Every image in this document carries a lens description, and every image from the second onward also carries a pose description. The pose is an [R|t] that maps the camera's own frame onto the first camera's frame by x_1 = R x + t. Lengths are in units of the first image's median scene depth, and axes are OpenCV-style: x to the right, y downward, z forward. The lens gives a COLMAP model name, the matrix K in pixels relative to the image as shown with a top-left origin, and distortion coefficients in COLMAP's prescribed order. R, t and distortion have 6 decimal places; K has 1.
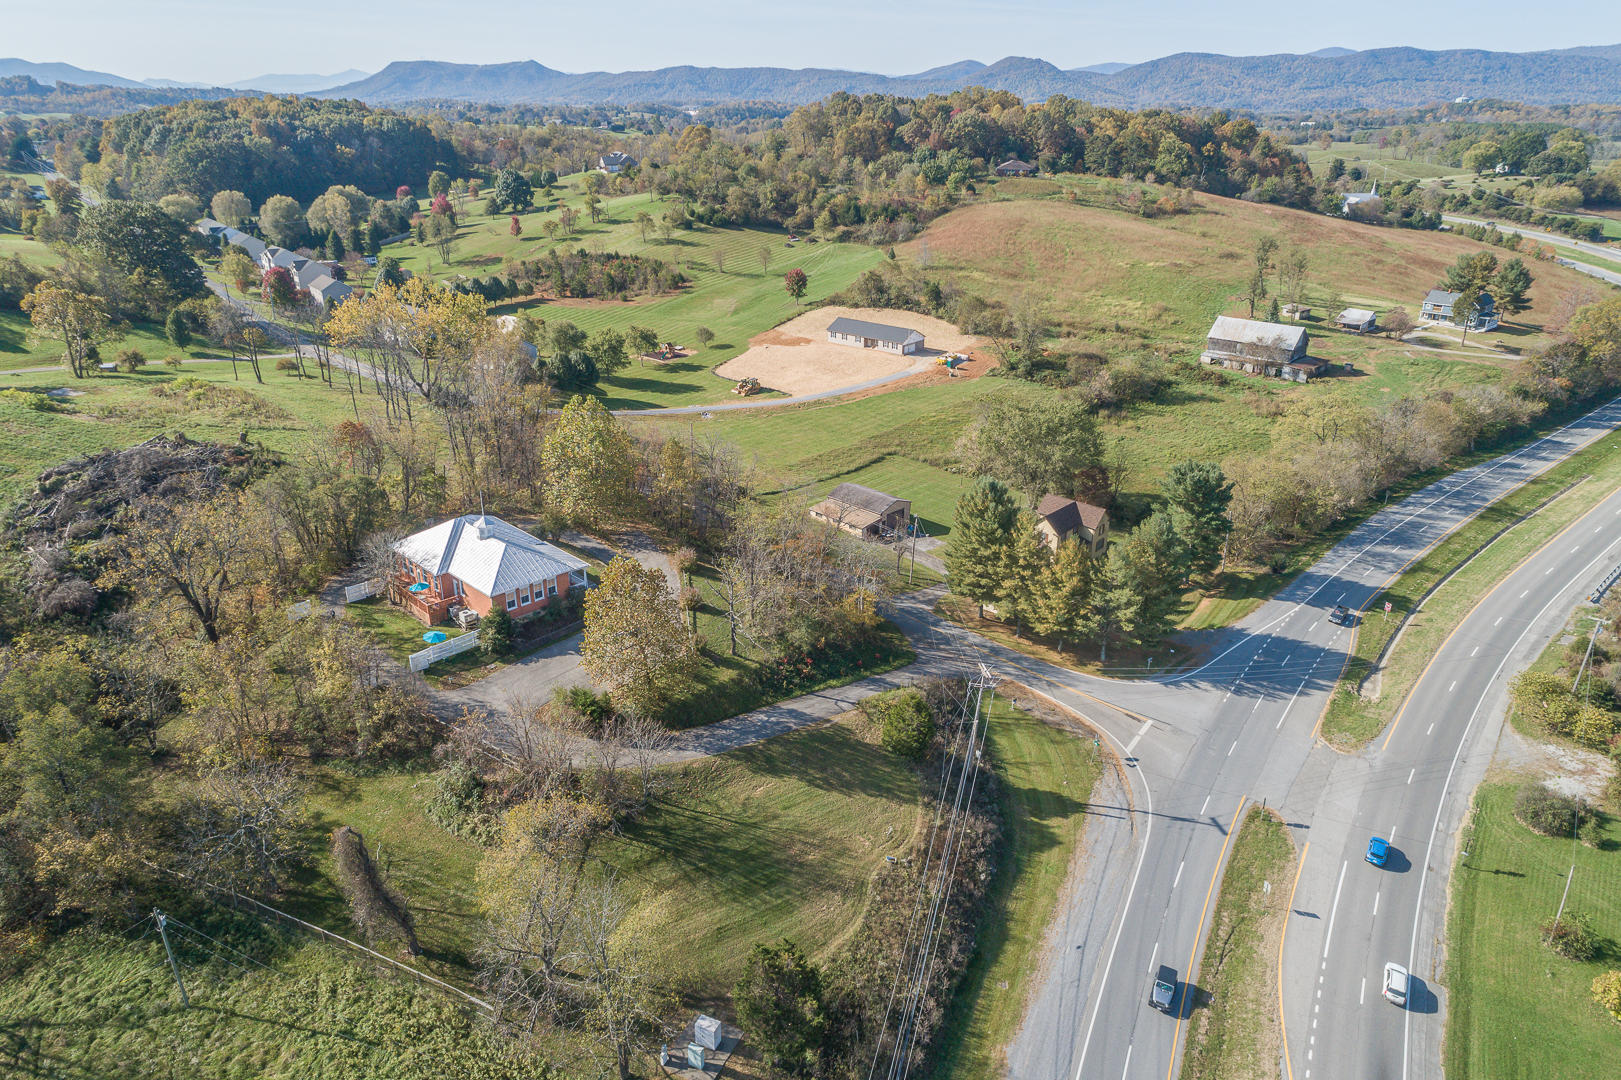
lens RADIAL K [[1083.0, 0, 808.6], [0, 1083.0, 538.8], [0, 0, 1]] dist [-0.009574, 0.011094]
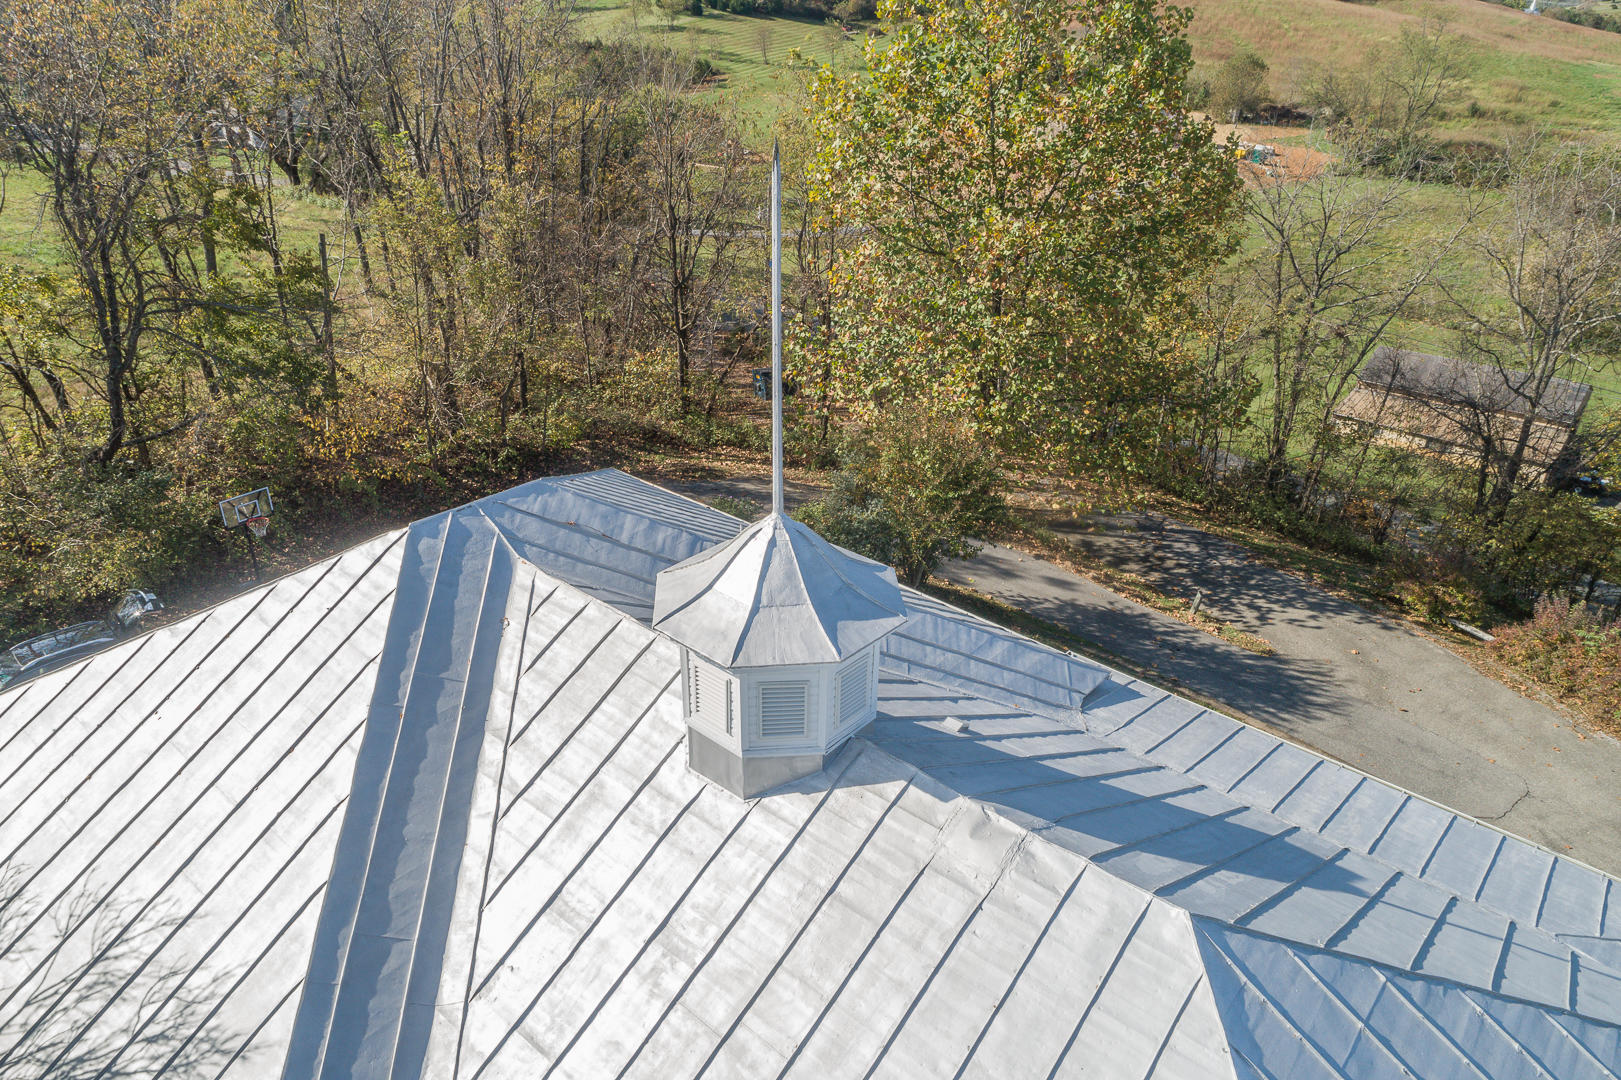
lens RADIAL K [[1083.0, 0, 808.6], [0, 1083.0, 538.8], [0, 0, 1]] dist [-0.009574, 0.011094]
pose [[0.997258, -0.029462, 0.067881, -0.139621], [0.024216, 0.996749, 0.076850, -0.011613], [-0.069924, -0.074996, 0.994729, 0.421714]]
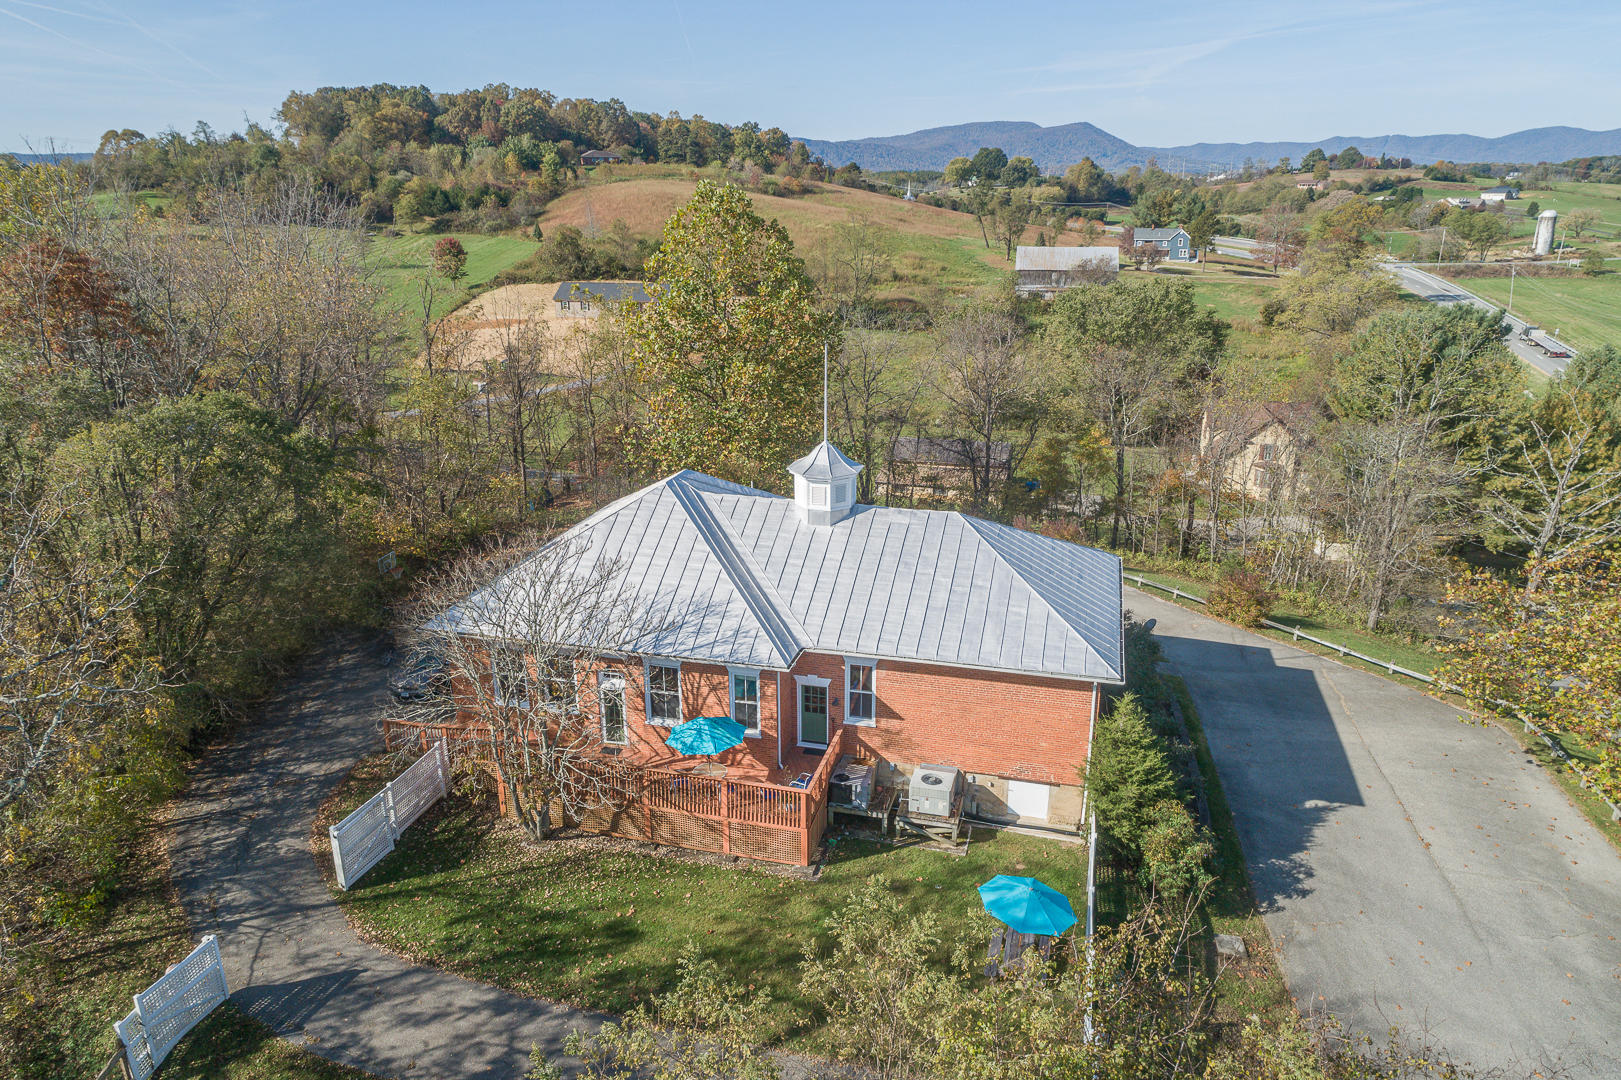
lens RADIAL K [[1083.0, 0, 808.6], [0, 1083.0, 538.8], [0, 0, 1]] dist [-0.009574, 0.011094]
pose [[0.861700, -0.169136, 0.478400, -0.205340], [0.203986, 0.978740, -0.021393, 0.004553], [-0.464611, 0.116021, 0.877882, 0.345608]]
